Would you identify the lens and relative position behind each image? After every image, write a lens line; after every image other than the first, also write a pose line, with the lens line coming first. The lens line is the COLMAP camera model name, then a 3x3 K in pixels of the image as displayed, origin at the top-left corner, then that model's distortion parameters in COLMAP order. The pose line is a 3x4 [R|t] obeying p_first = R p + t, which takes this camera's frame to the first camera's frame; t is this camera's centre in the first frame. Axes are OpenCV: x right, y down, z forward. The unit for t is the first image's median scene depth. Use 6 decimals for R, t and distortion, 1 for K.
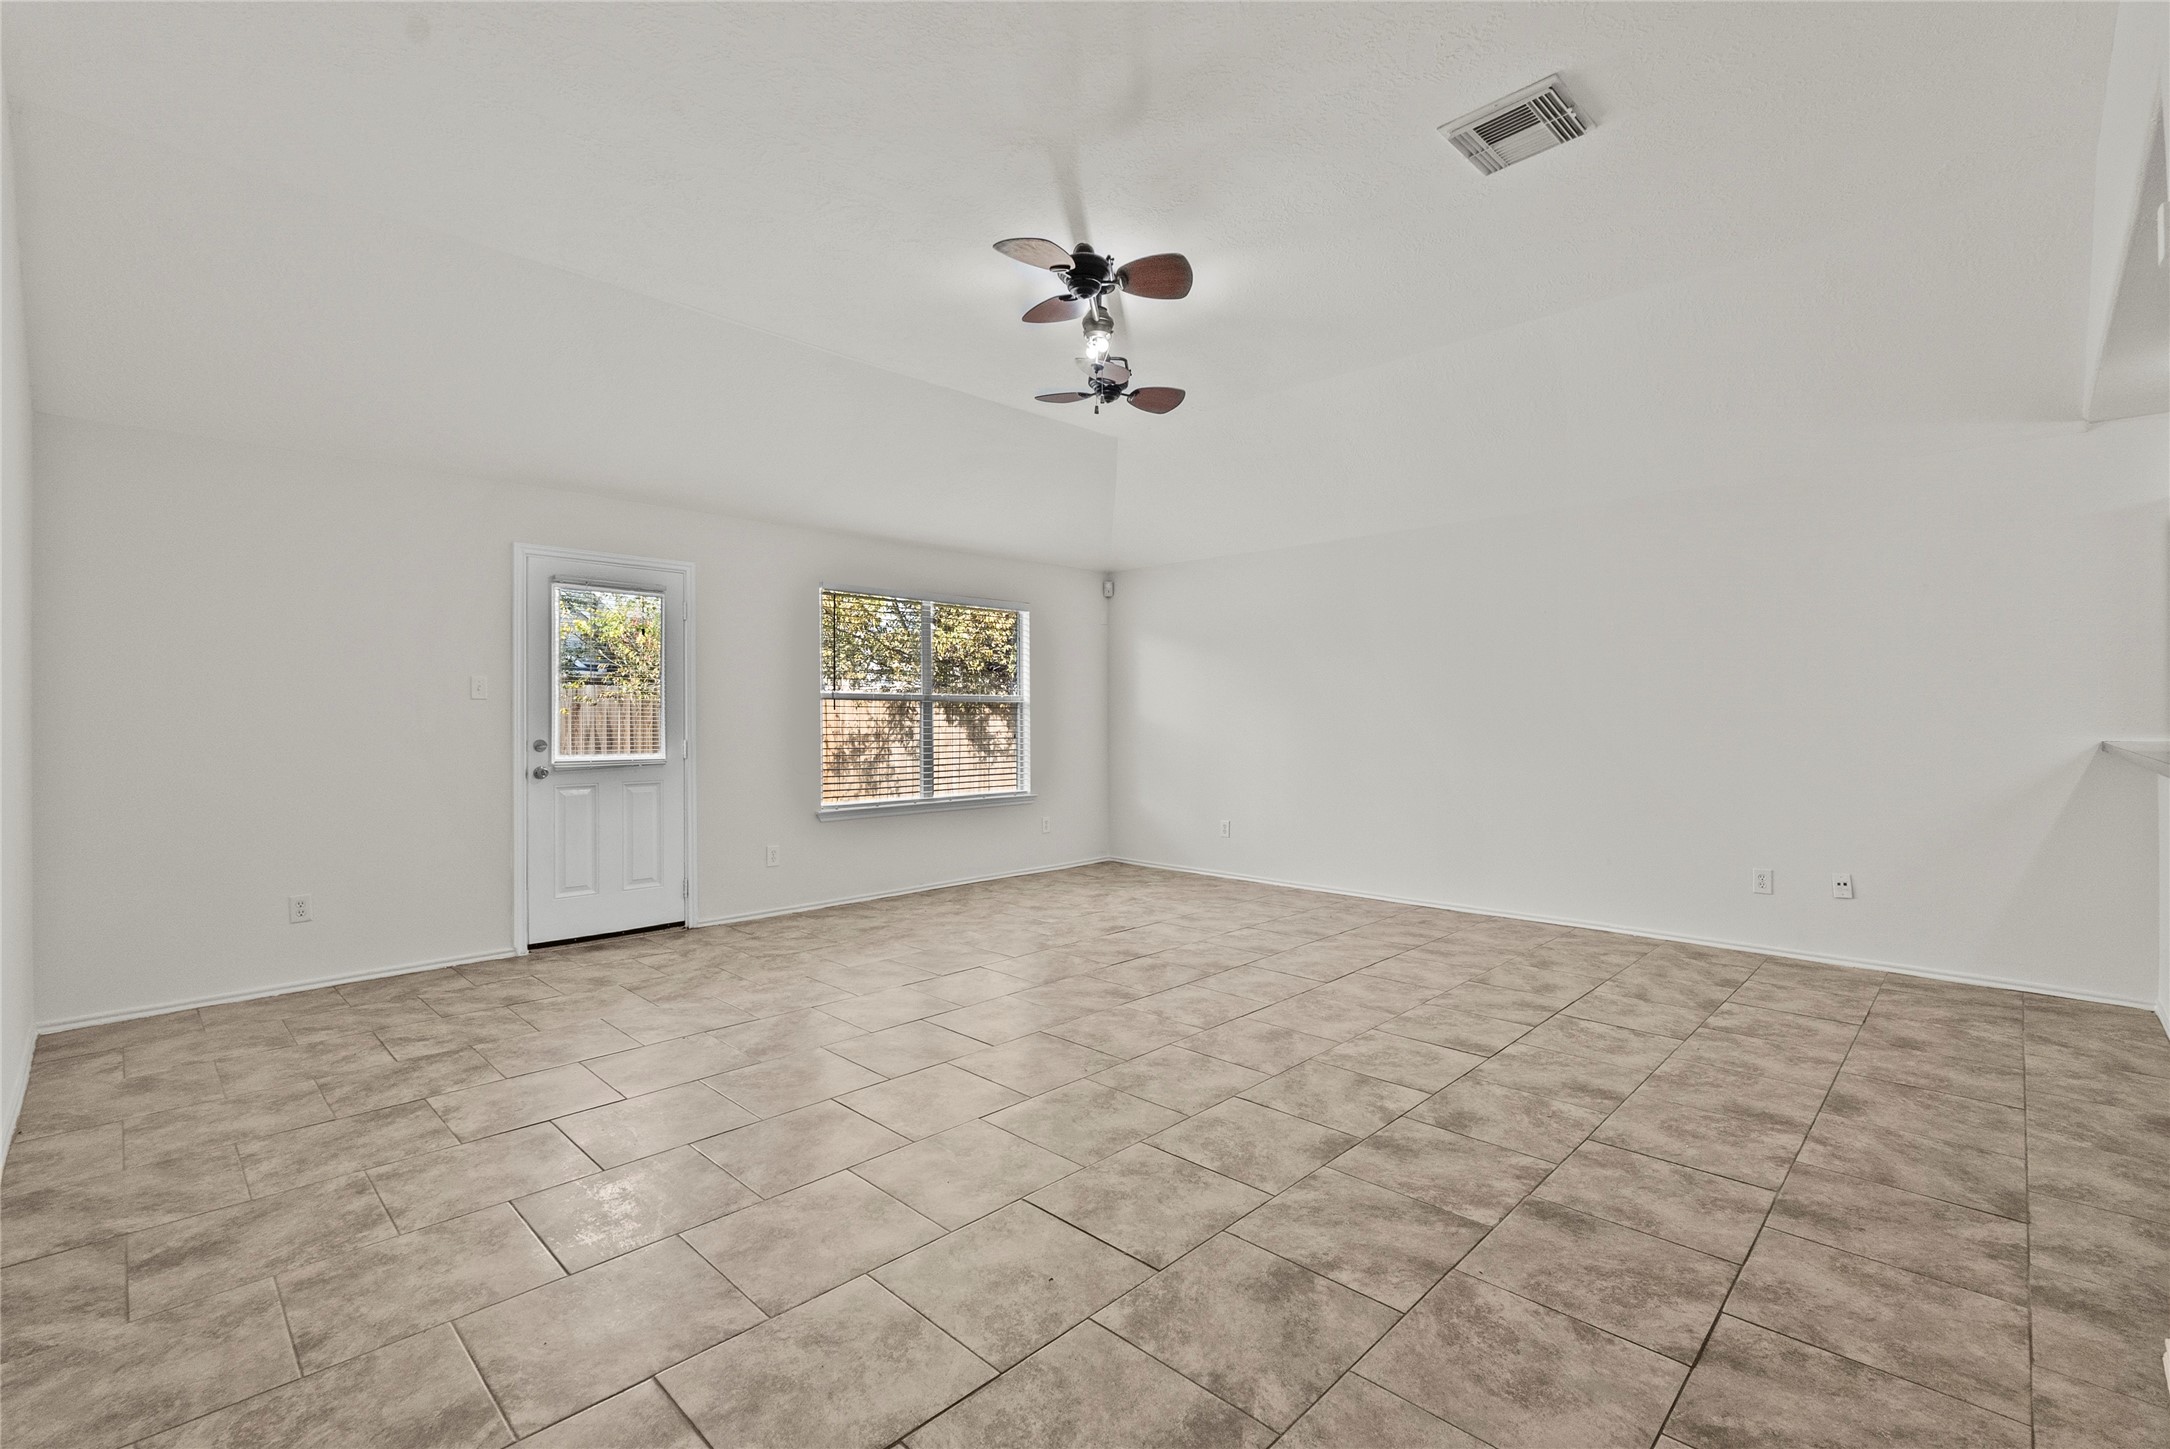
lens RADIAL K [[961.9, 0, 1083.7], [0, 961.9, 717.3], [0, 0, 1]] dist [-0.009094, 0.000763]
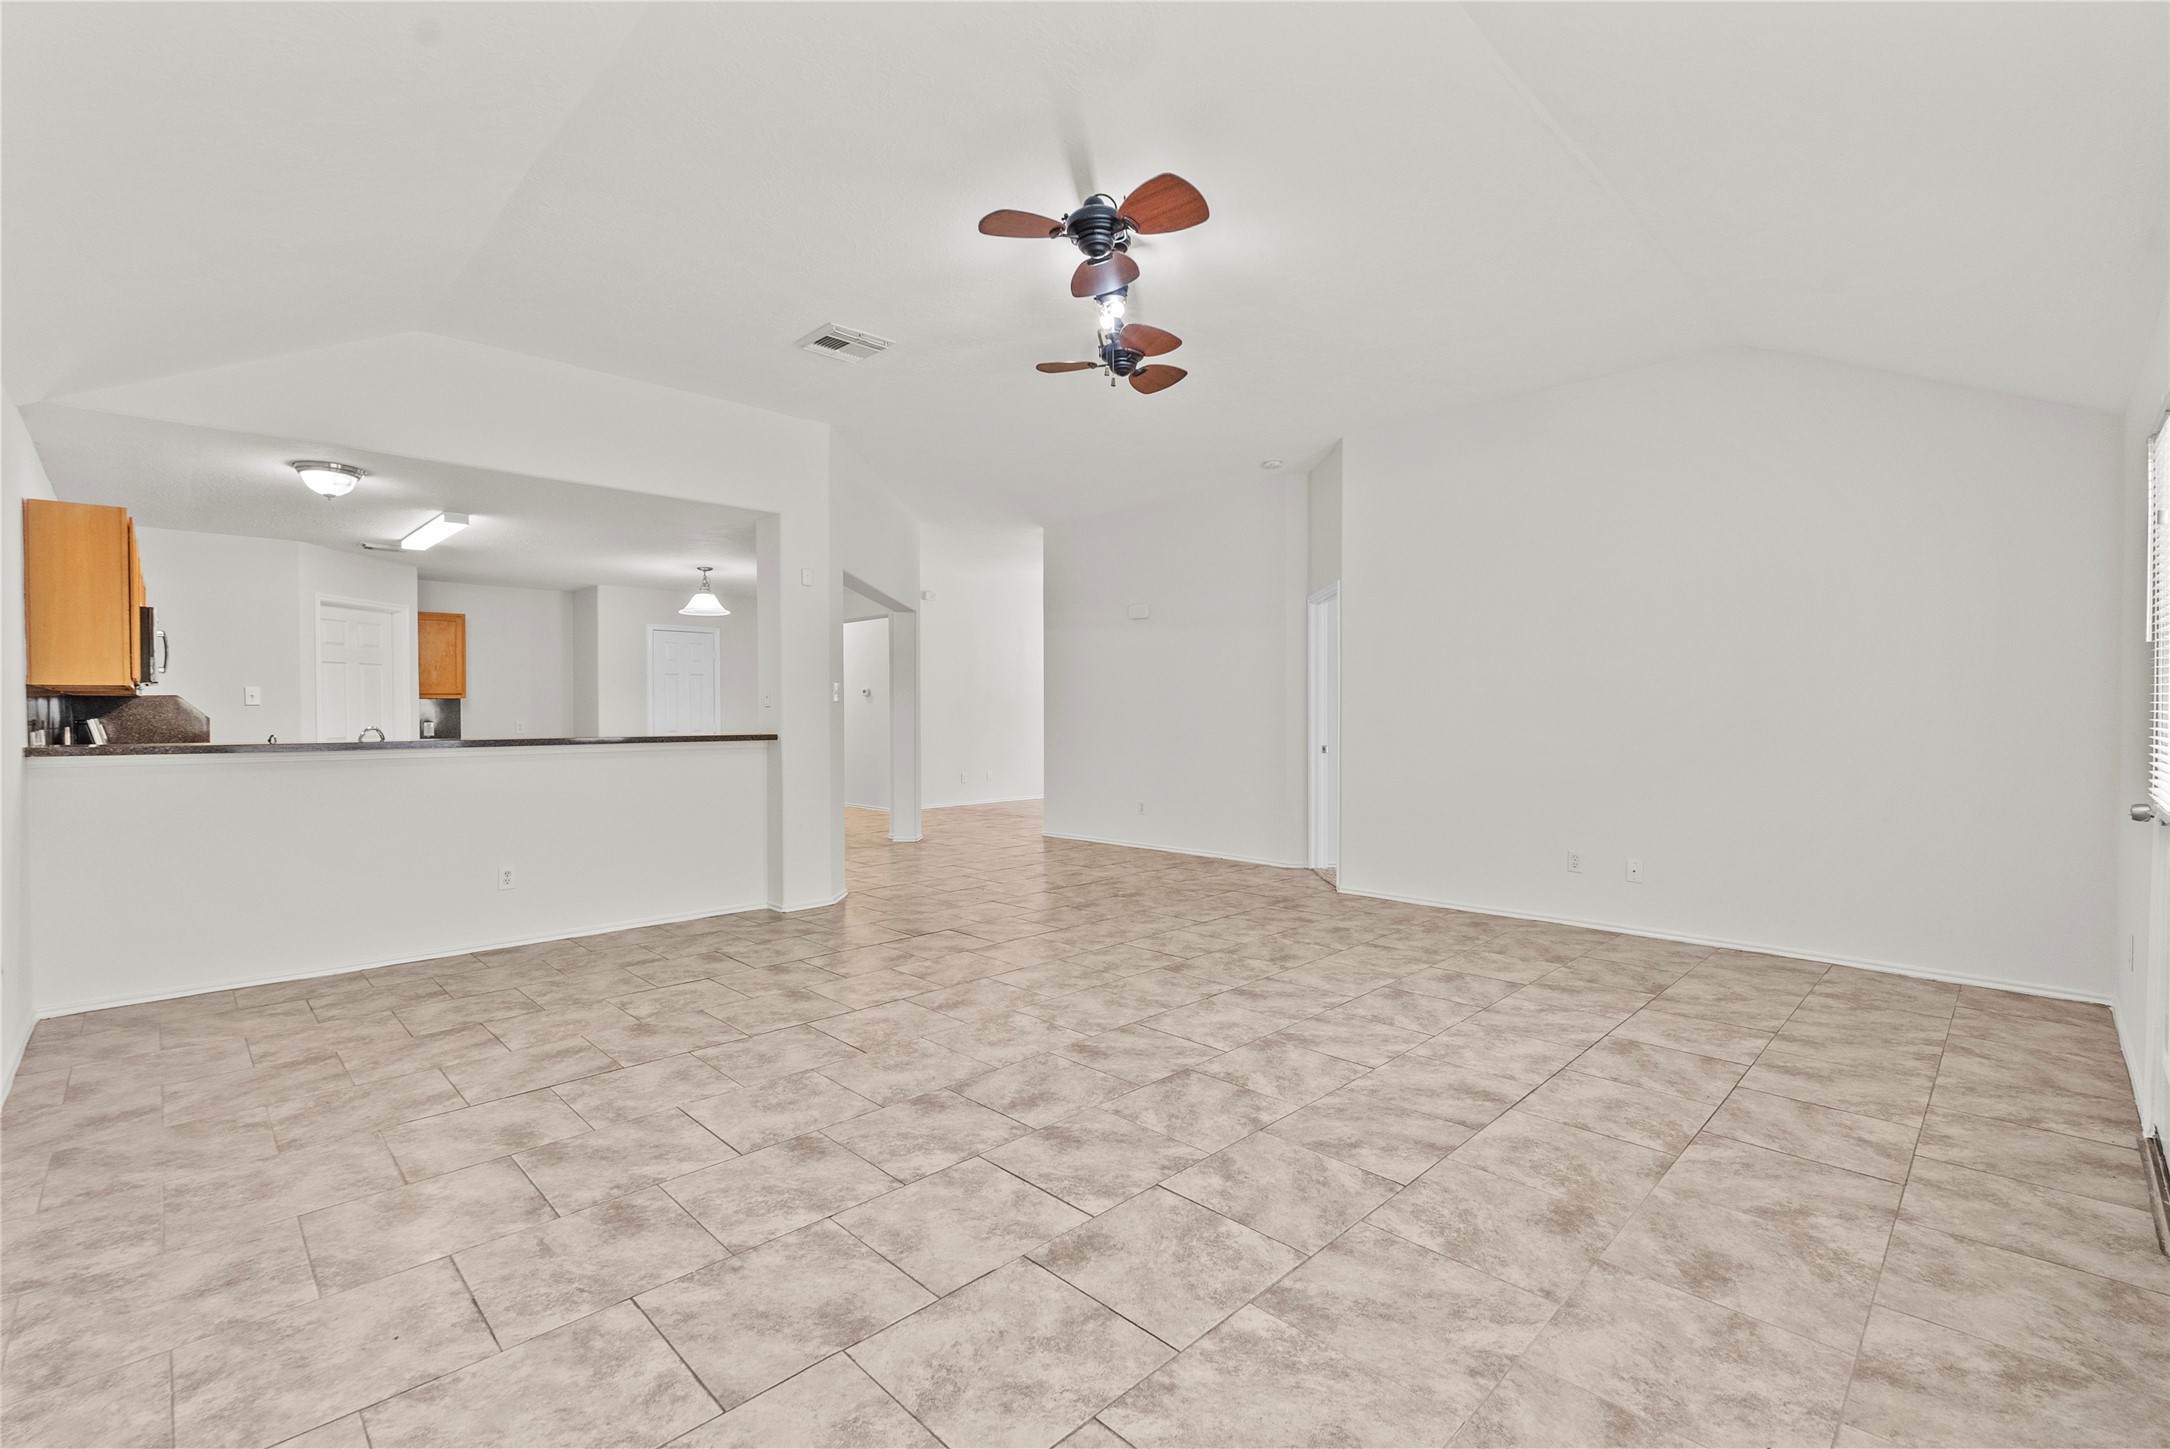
lens RADIAL K [[949.5, 0, 1083.8], [0, 949.5, 719.6], [0, 0, 1]] dist [-0.008258, 0.000493]
pose [[-0.999841, 0.005343, 0.017017, 0.039287], [0.005500, 0.999942, 0.009215, -0.005176], [-0.016967, 0.009307, -0.999813, 2.652776]]
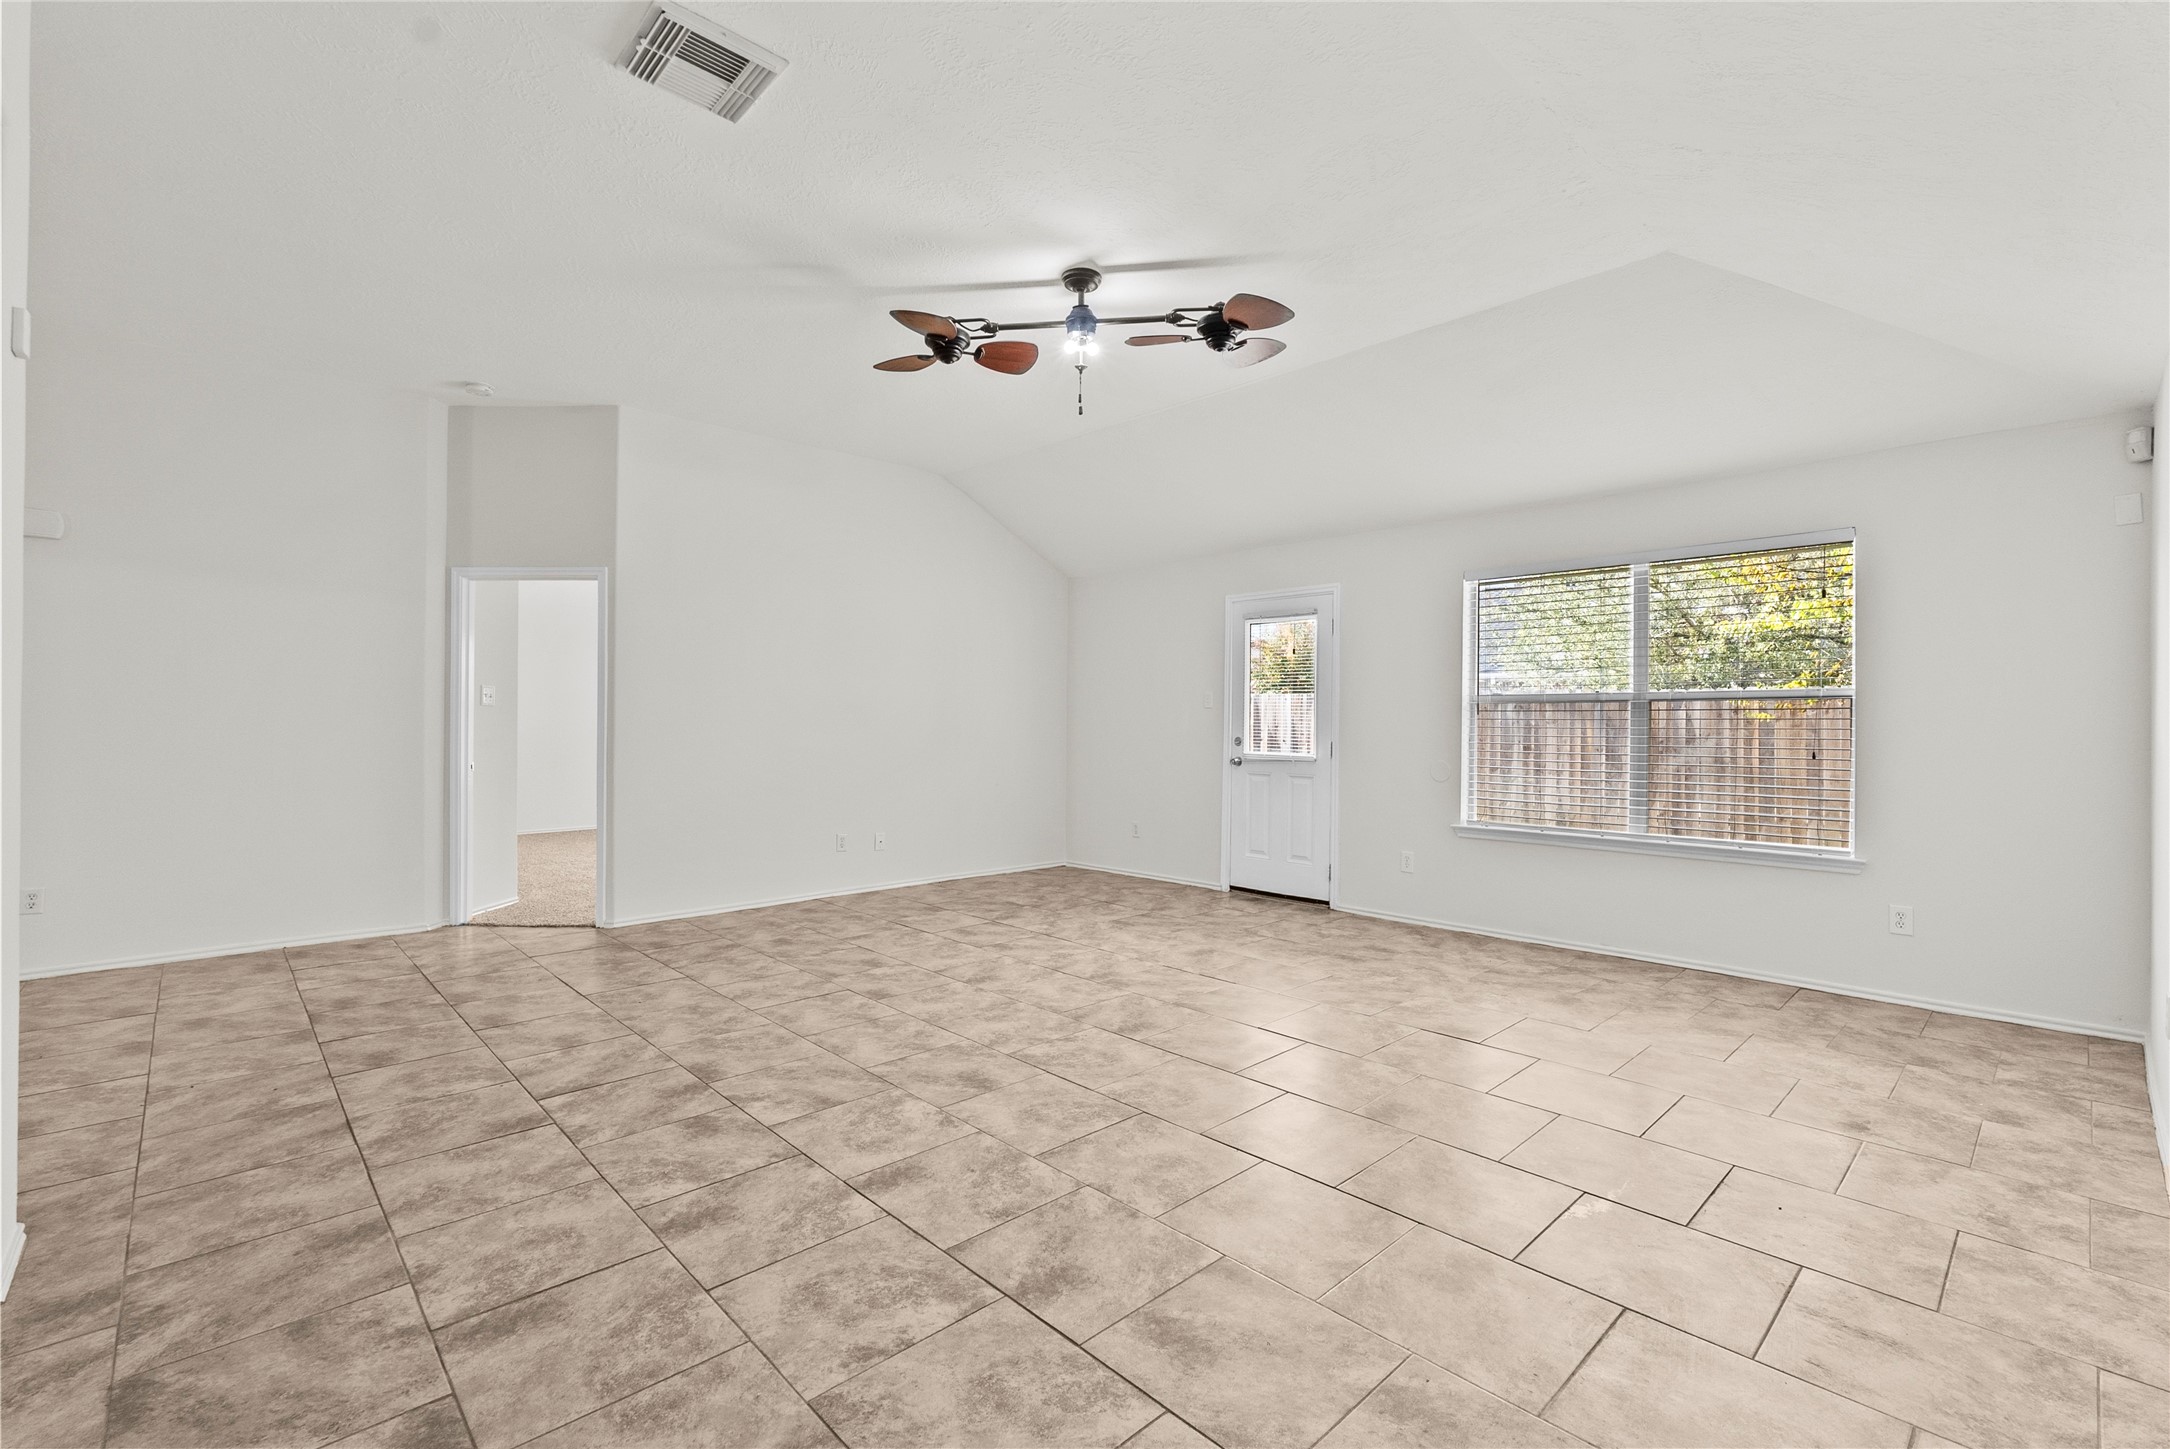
lens RADIAL K [[949.5, 0, 1083.8], [0, 949.5, 719.6], [0, 0, 1]] dist [-0.008258, 0.000493]
pose [[-0.041526, 0.002349, -0.999135, 1.368235], [-0.003946, 0.999989, 0.002515, -0.007071], [0.999130, 0.004047, -0.041516, 1.447064]]
